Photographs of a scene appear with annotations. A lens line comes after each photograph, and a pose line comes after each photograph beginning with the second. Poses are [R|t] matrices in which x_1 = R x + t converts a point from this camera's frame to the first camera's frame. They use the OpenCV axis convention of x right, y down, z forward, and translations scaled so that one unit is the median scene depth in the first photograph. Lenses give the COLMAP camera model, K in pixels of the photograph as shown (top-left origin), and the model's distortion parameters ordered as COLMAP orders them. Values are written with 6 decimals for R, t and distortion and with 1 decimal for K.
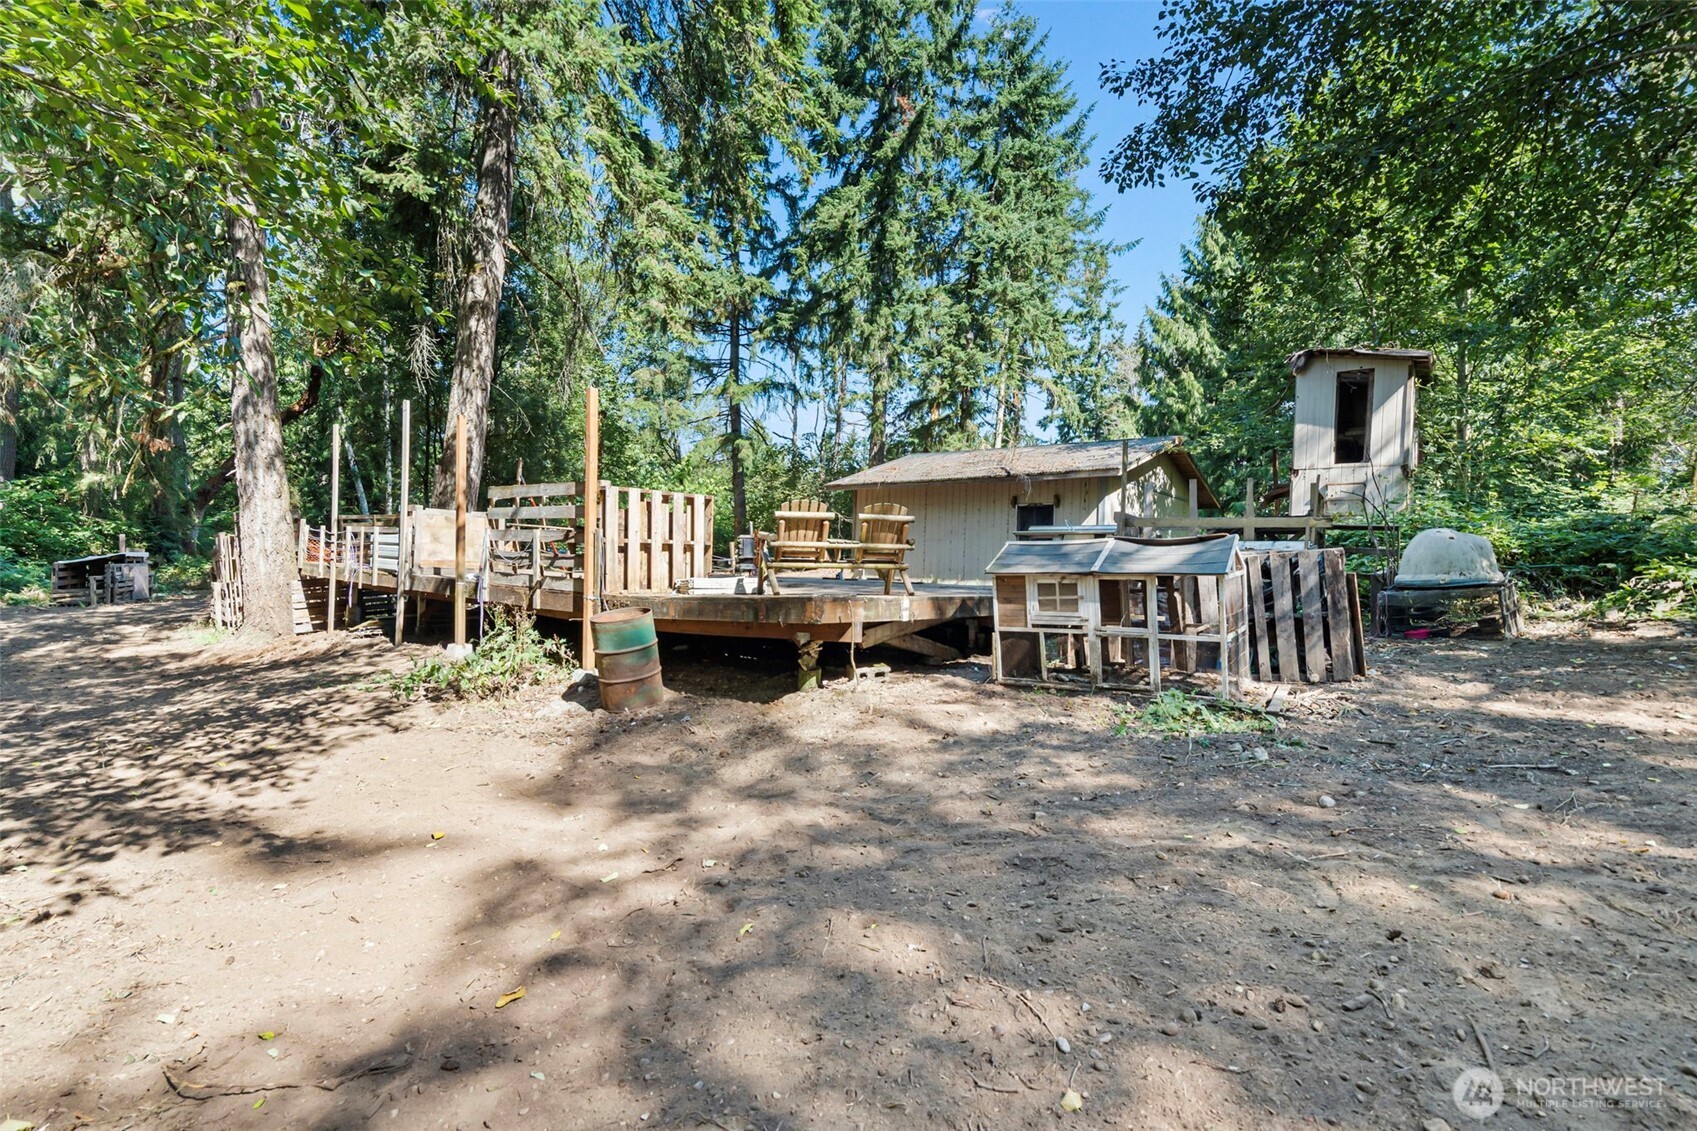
lens RADIAL K [[776.9, 0, 848.5], [0, 776.9, 565.5], [0, 0, 1]] dist [0.001440, 0.000653]
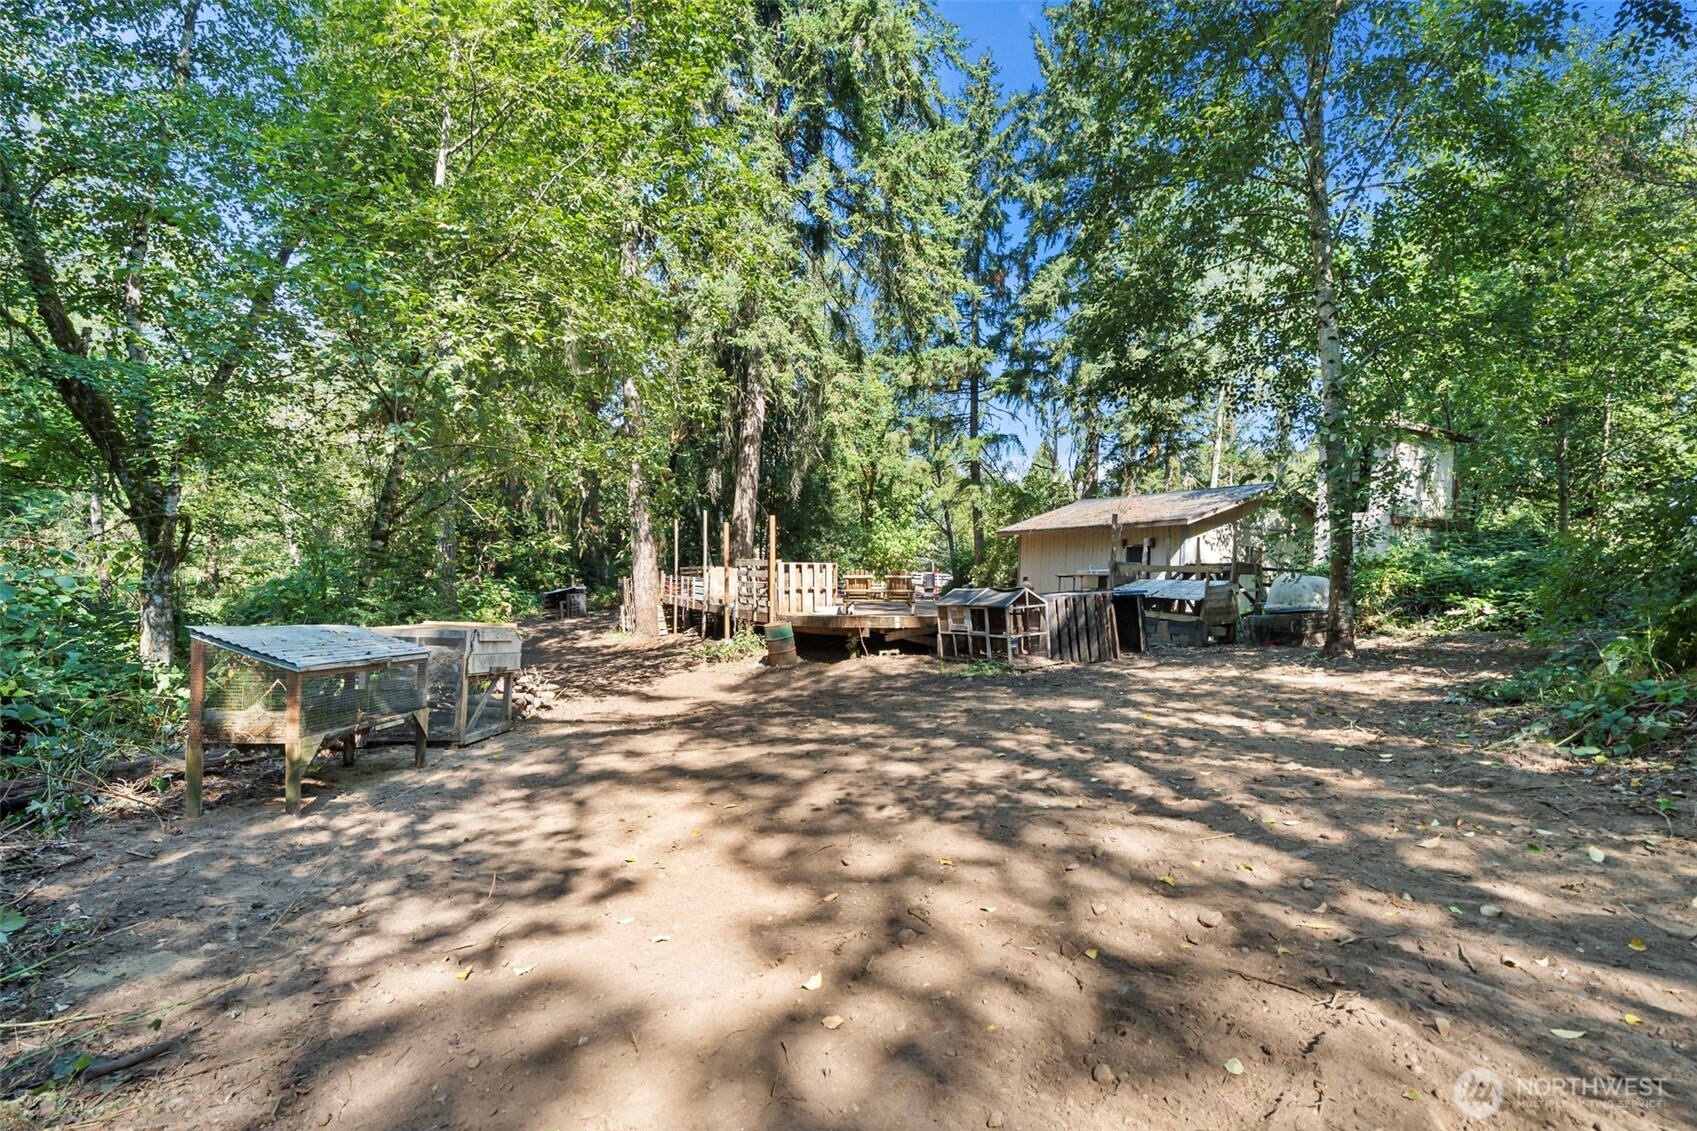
lens RADIAL K [[796.0, 0, 852.7], [0, 796.0, 612.4], [0, 0, 1]] dist [-0.001029, -0.000027]
pose [[0.924504, 0.004617, -0.381145, 0.186945], [0.008886, 0.999394, 0.033661, -0.010385], [0.381070, -0.034507, 0.923902, -0.245254]]
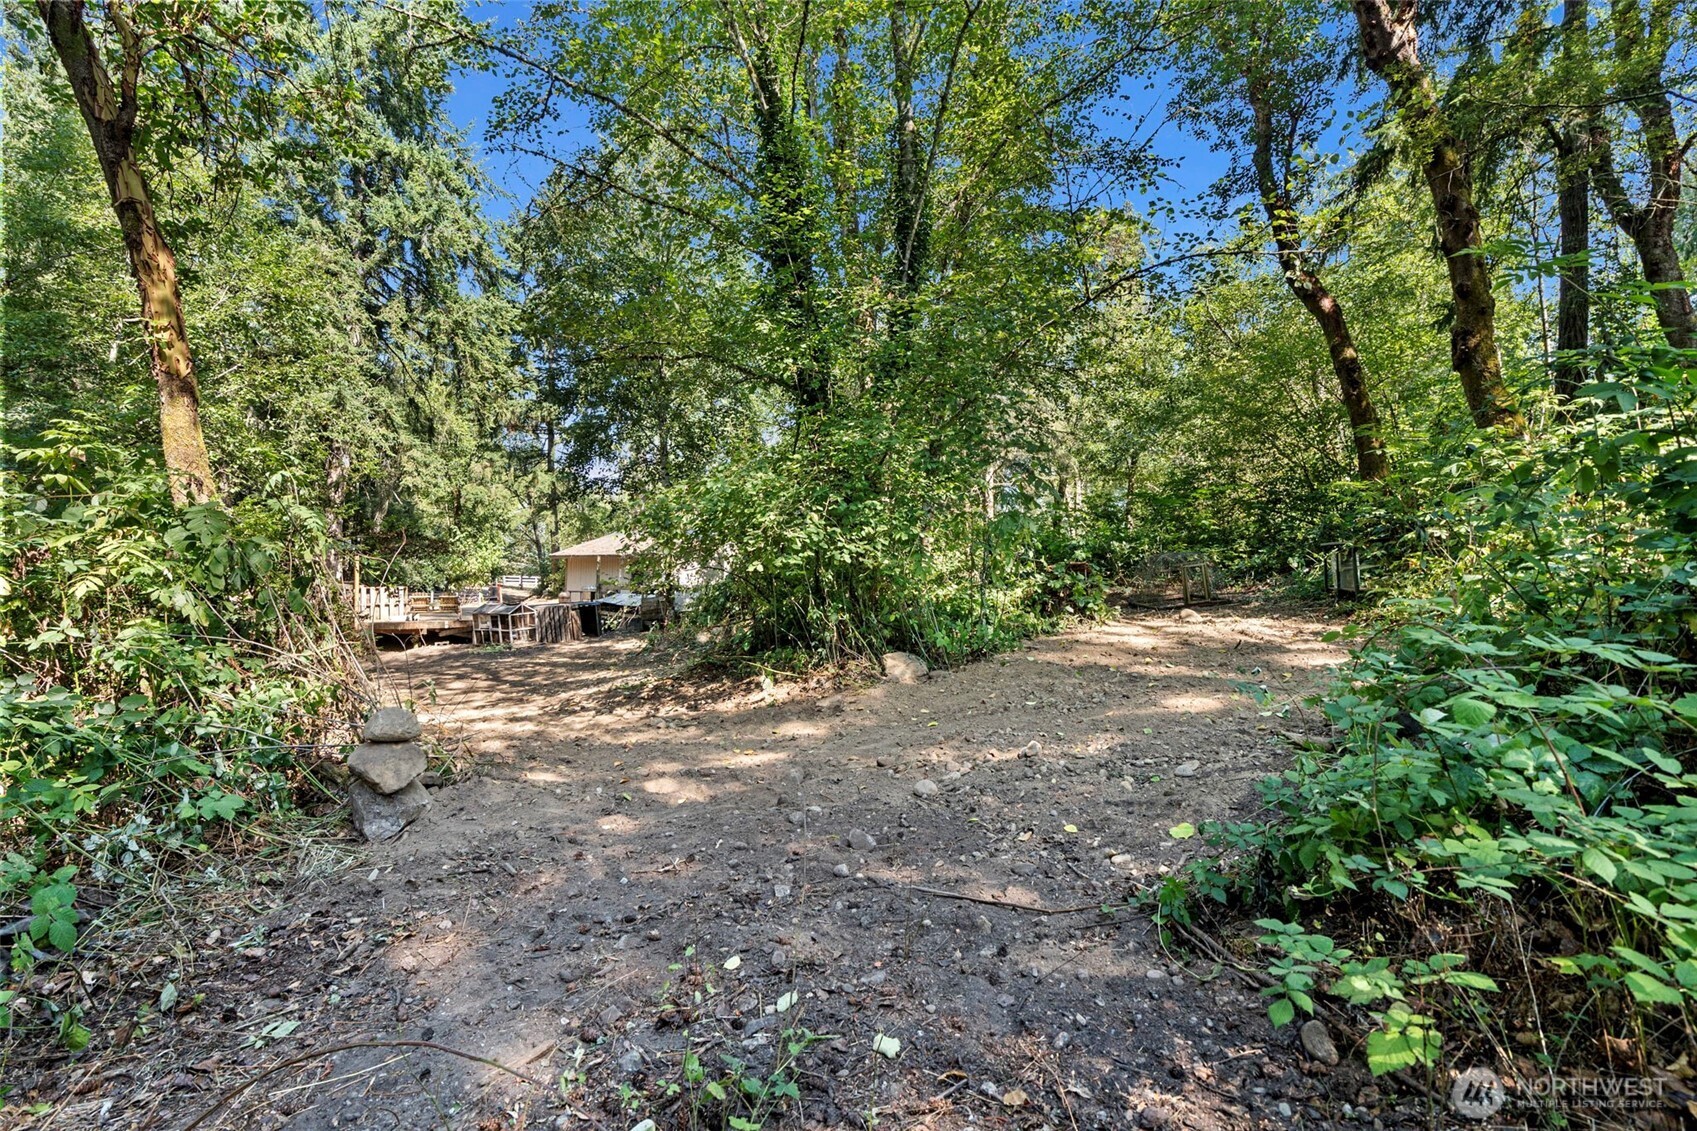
lens RADIAL K [[776.9, 0, 848.5], [0, 776.9, 565.5], [0, 0, 1]] dist [0.001440, 0.000653]
pose [[0.997195, -0.019416, 0.072283, 0.385168], [0.020483, 0.999691, -0.014055, -0.028628], [-0.071988, 0.015496, 0.997285, -0.614587]]
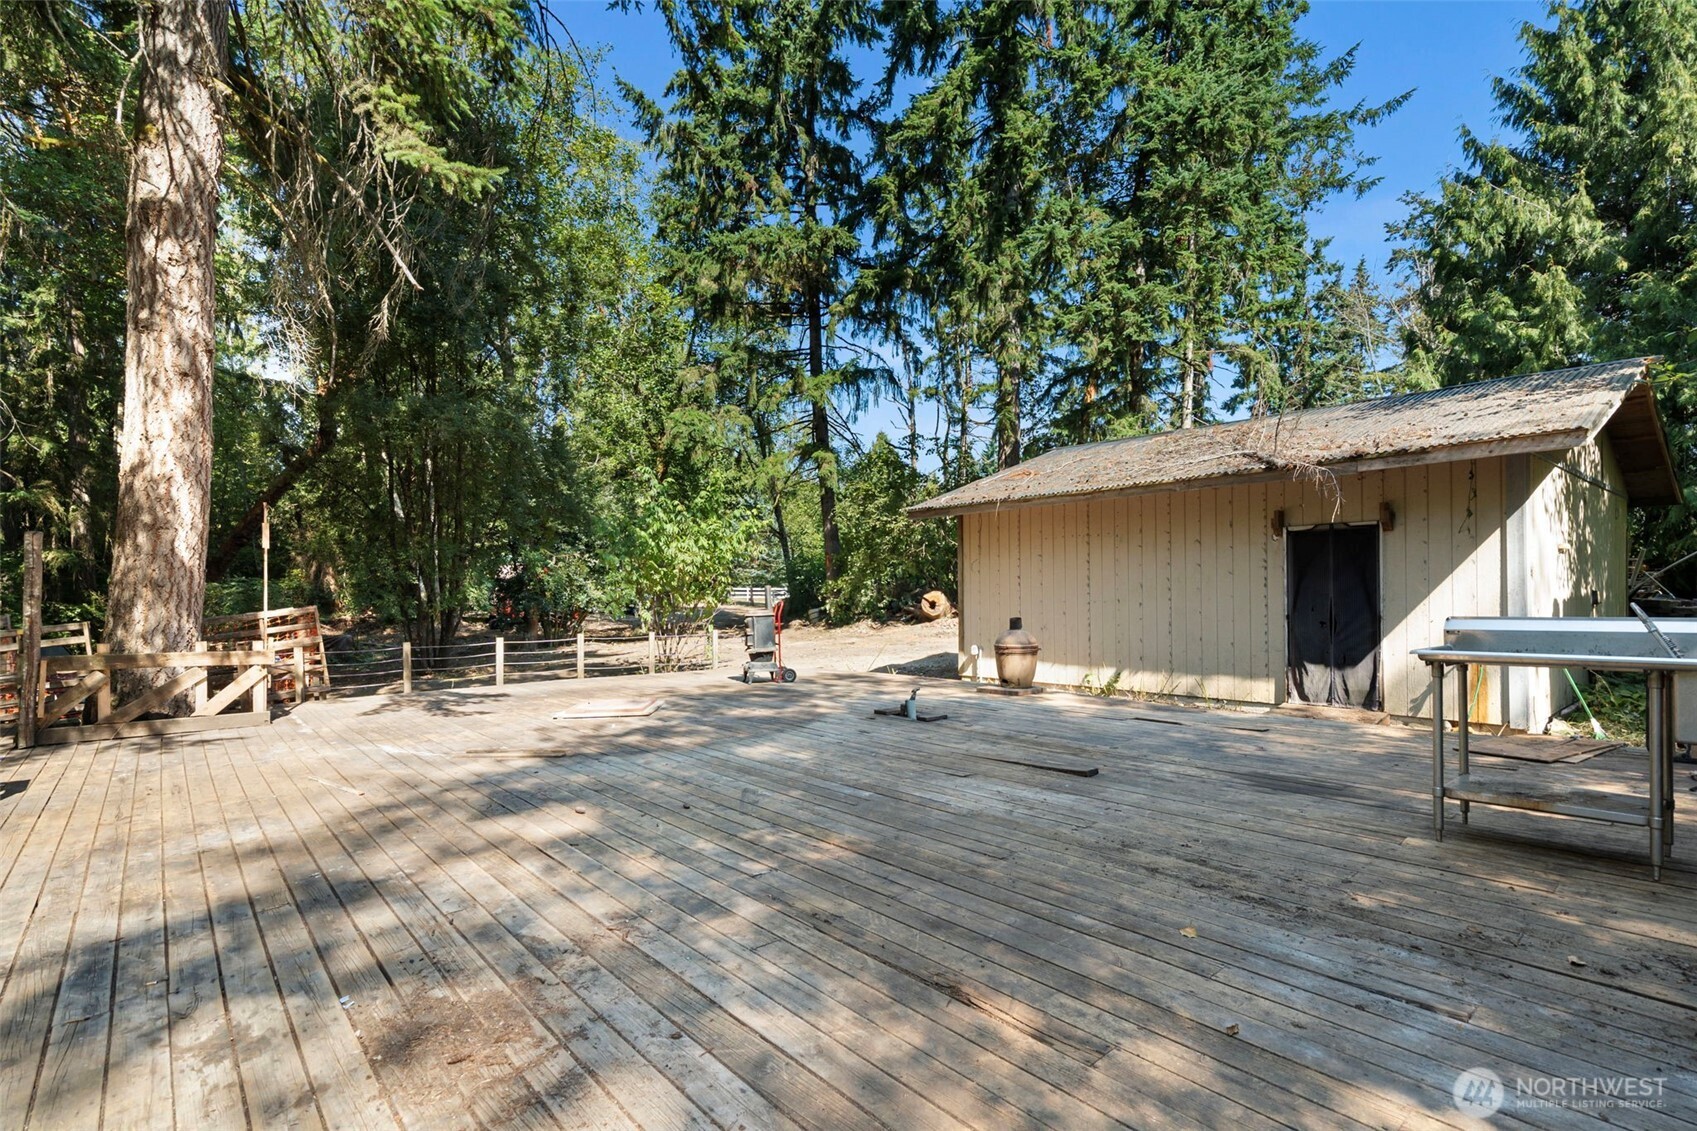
lens RADIAL K [[809.3, 0, 845.5], [0, 809.3, 598.3], [0, 0, 1]] dist [0.001711, 0.000328]
pose [[0.981698, -0.044515, -0.185167, 0.024909], [0.047073, 0.998847, 0.009442, -0.032836], [0.184533, -0.017986, 0.982662, 0.283605]]
